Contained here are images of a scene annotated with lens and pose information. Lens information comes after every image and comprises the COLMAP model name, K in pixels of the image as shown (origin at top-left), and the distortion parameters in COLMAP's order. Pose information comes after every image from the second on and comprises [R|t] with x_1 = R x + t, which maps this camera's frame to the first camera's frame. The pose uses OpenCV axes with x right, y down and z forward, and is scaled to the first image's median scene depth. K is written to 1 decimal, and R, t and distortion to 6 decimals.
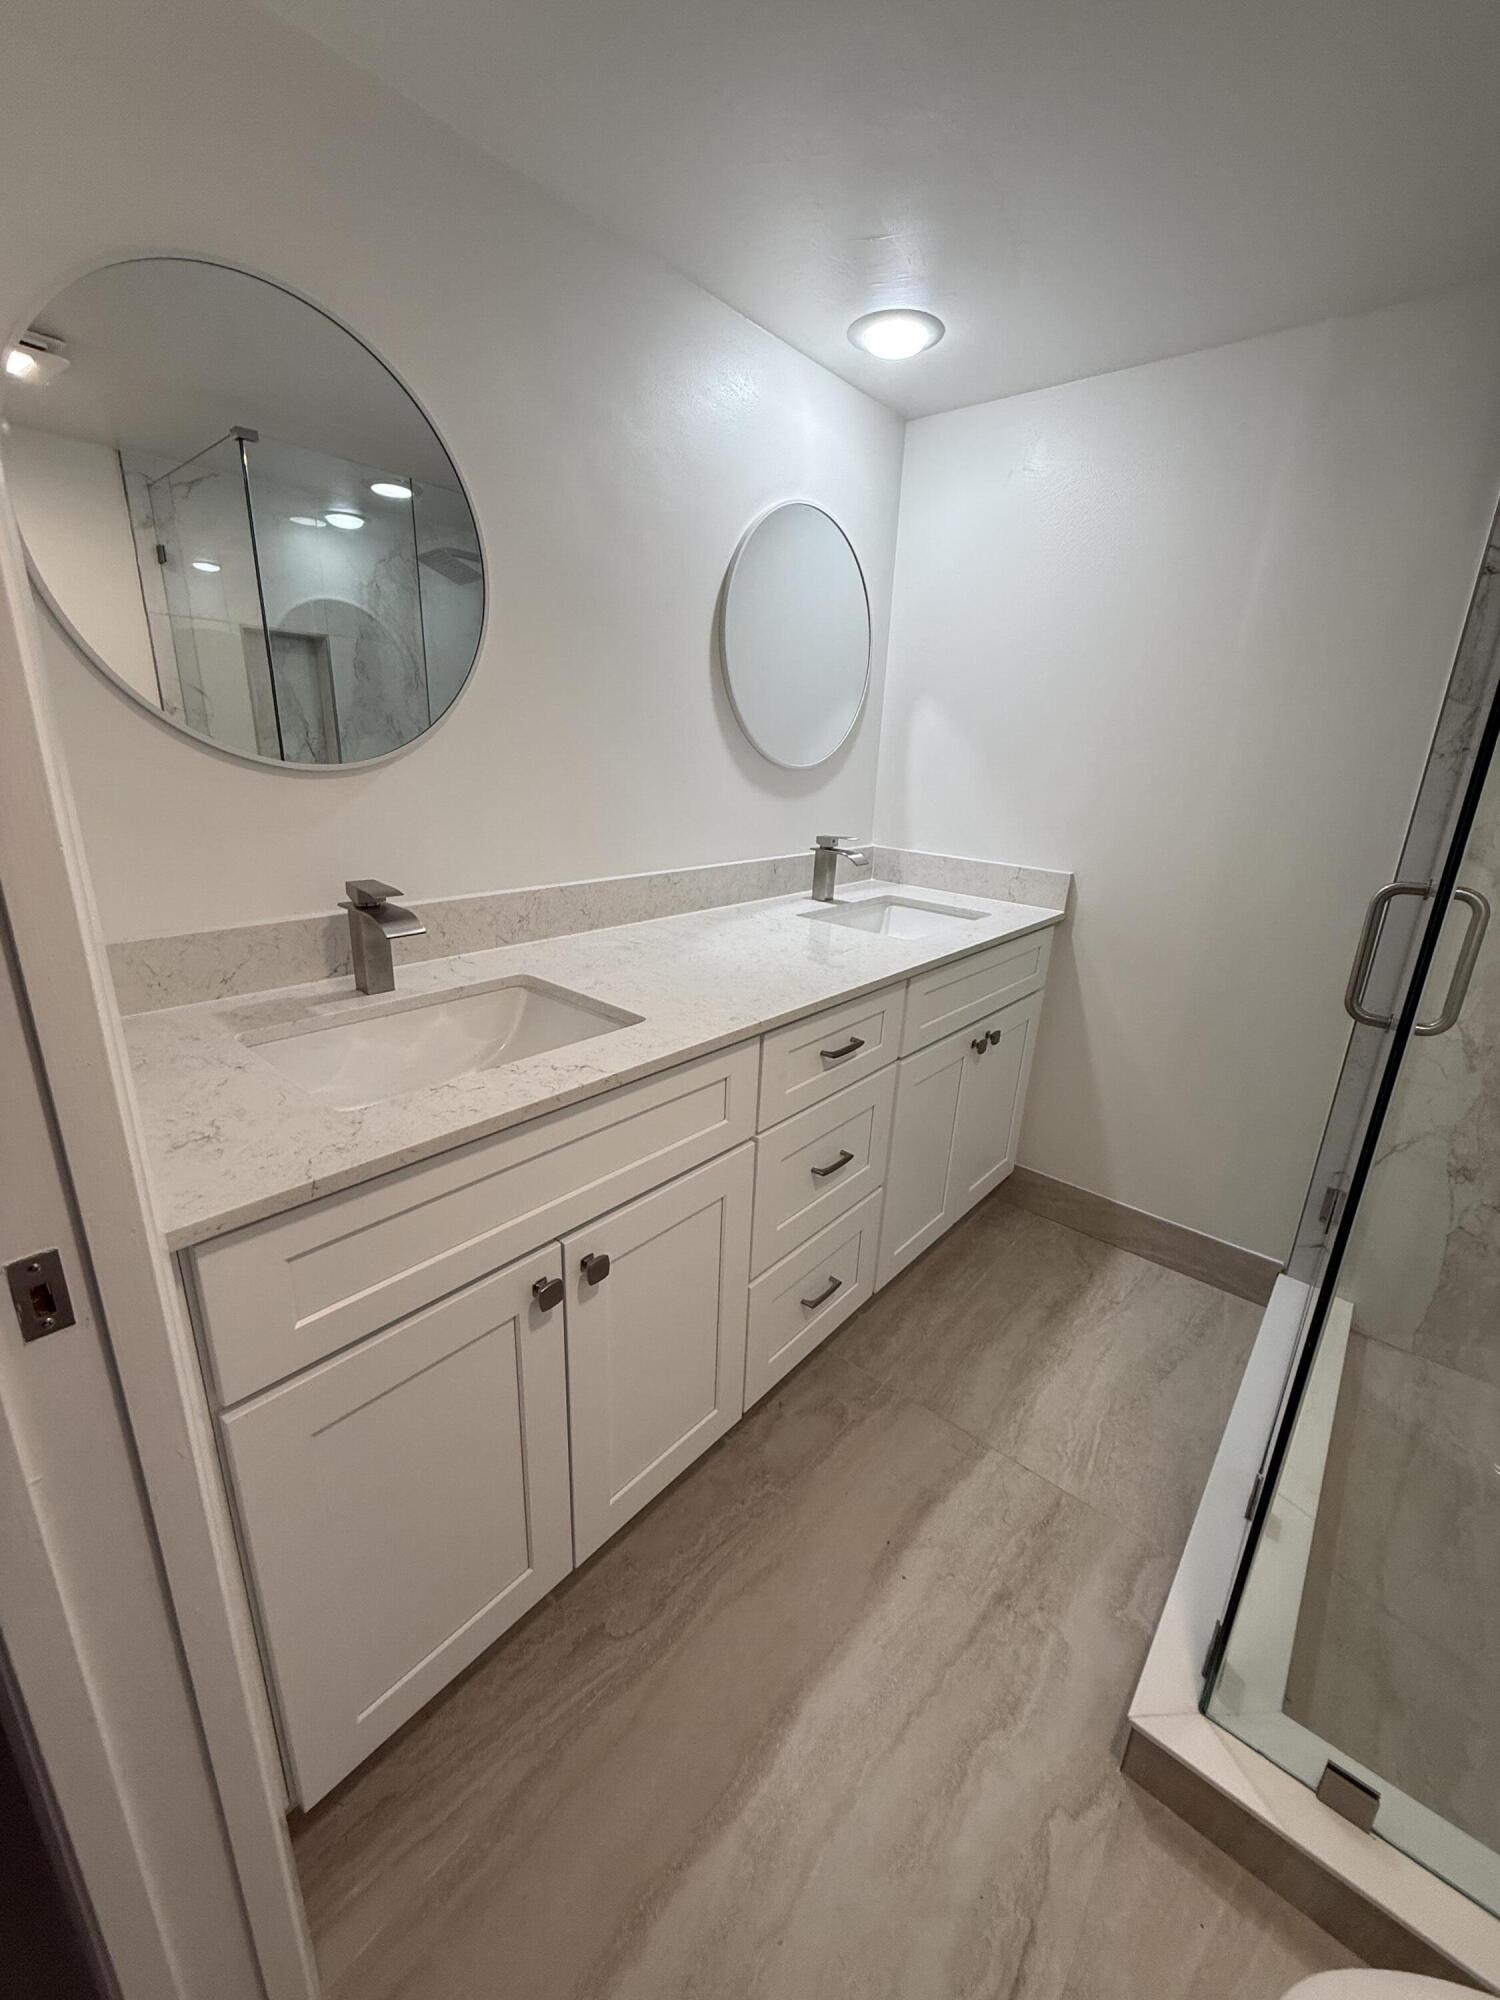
lens RADIAL K [[792.2, 0, 750.0], [0, 792.2, 1000.0], [0, 0, 1]] dist [-0.001949, 0.000298]
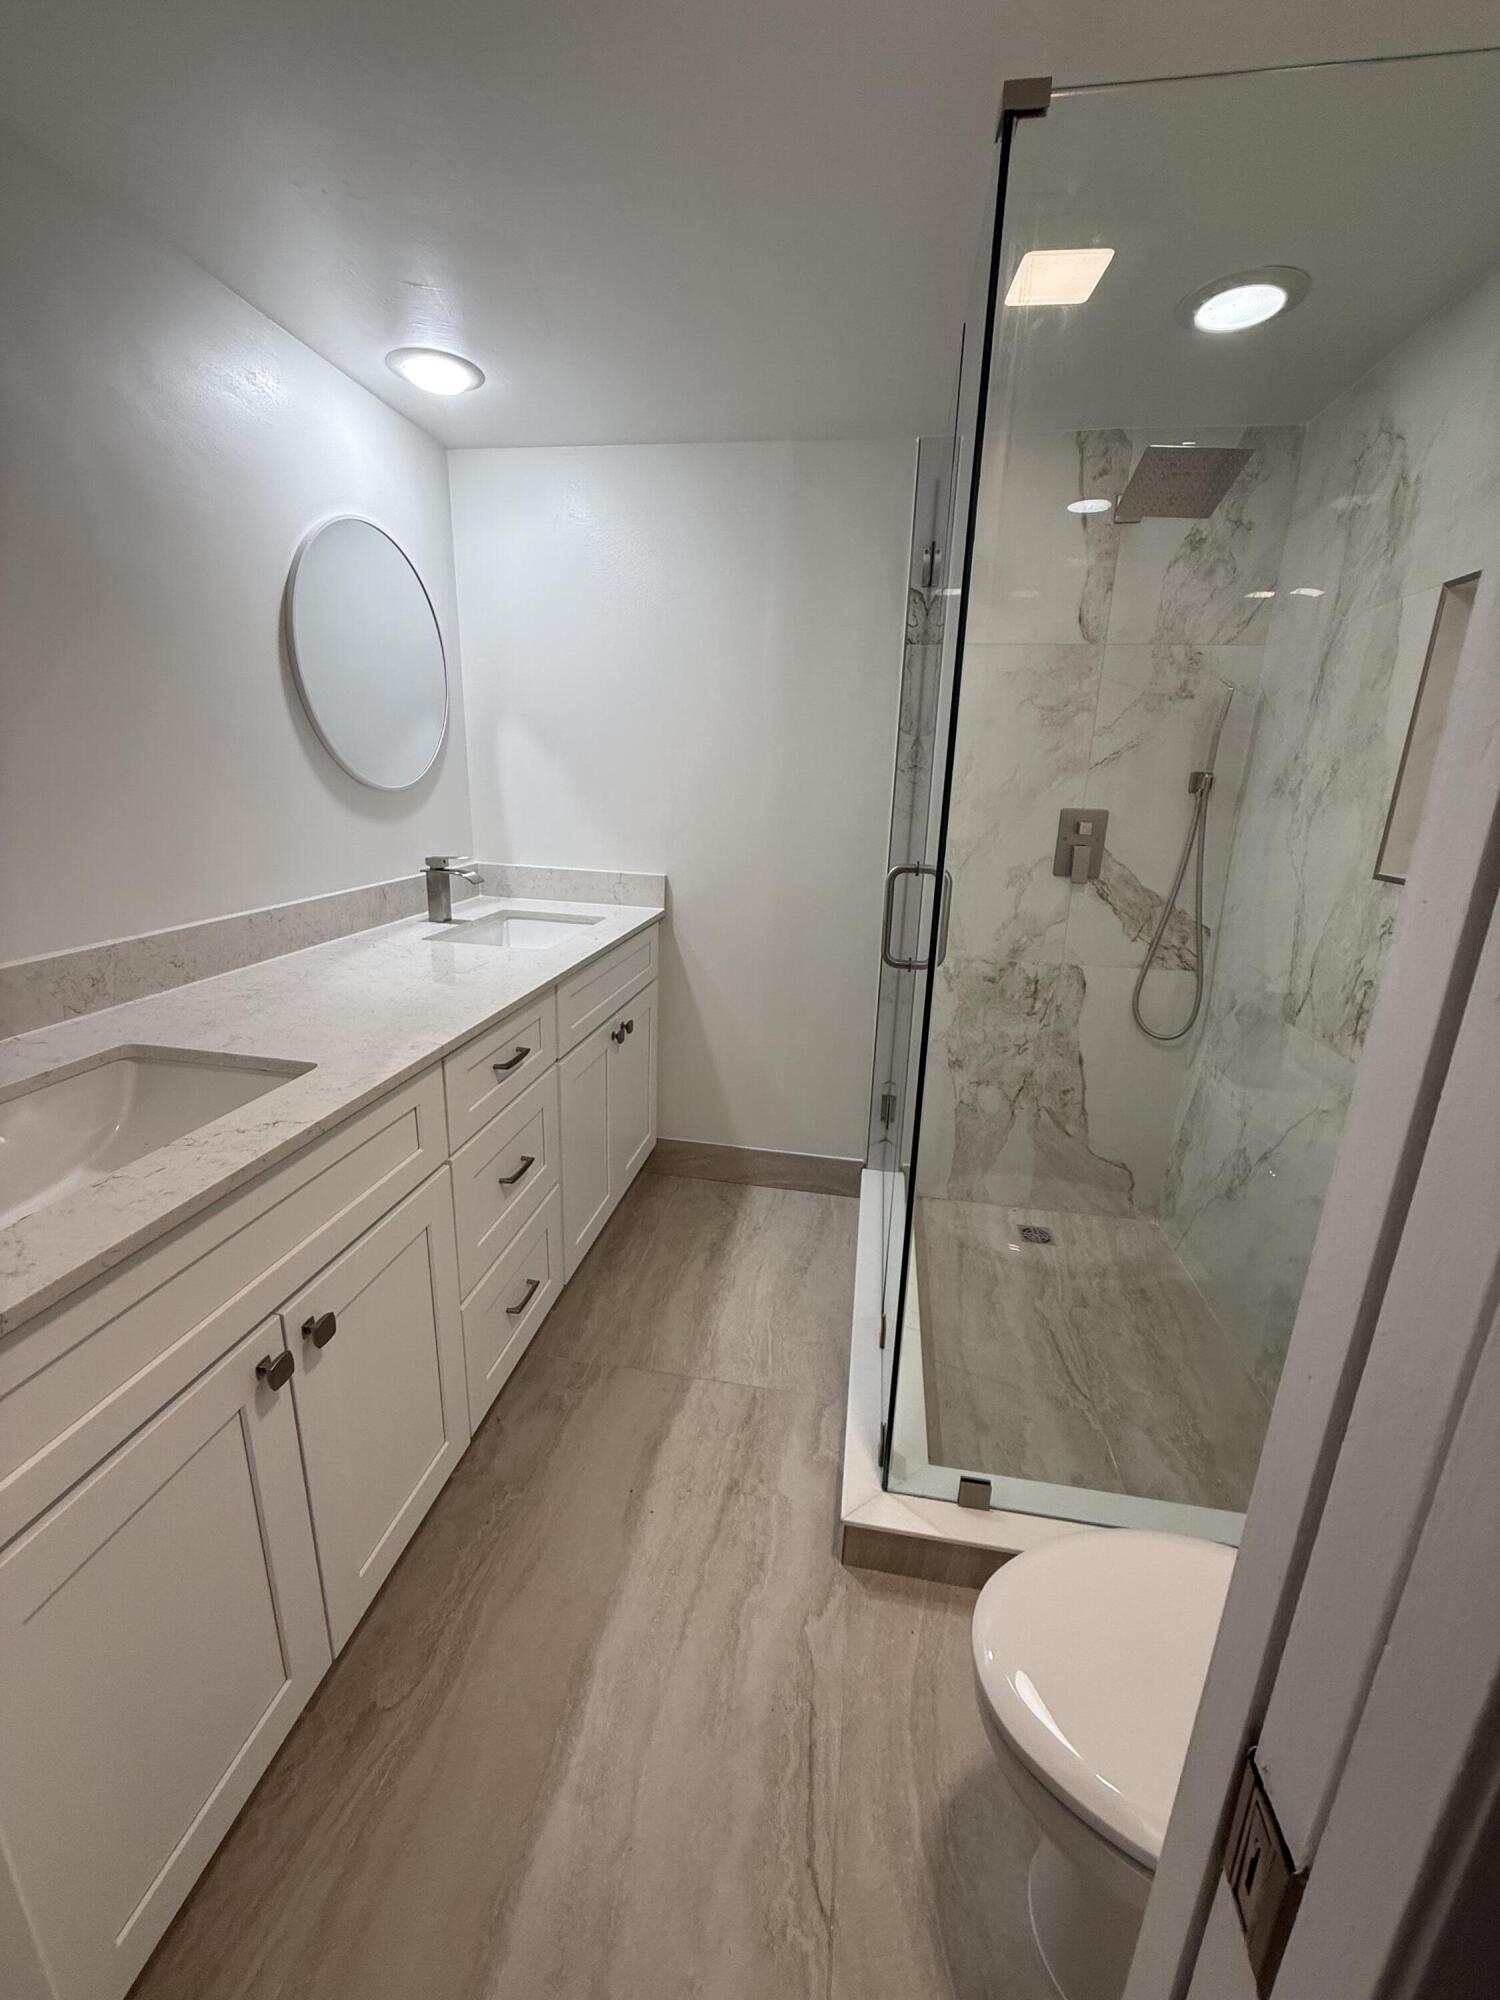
lens RADIAL K [[792.2, 0, 750.0], [0, 792.2, 1000.0], [0, 0, 1]] dist [-0.001949, 0.000298]
pose [[0.857556, -0.155084, 0.490456, -0.110000], [0.158268, 0.986765, 0.035290, -0.003049], [-0.489438, 0.047360, 0.870751, -0.069835]]
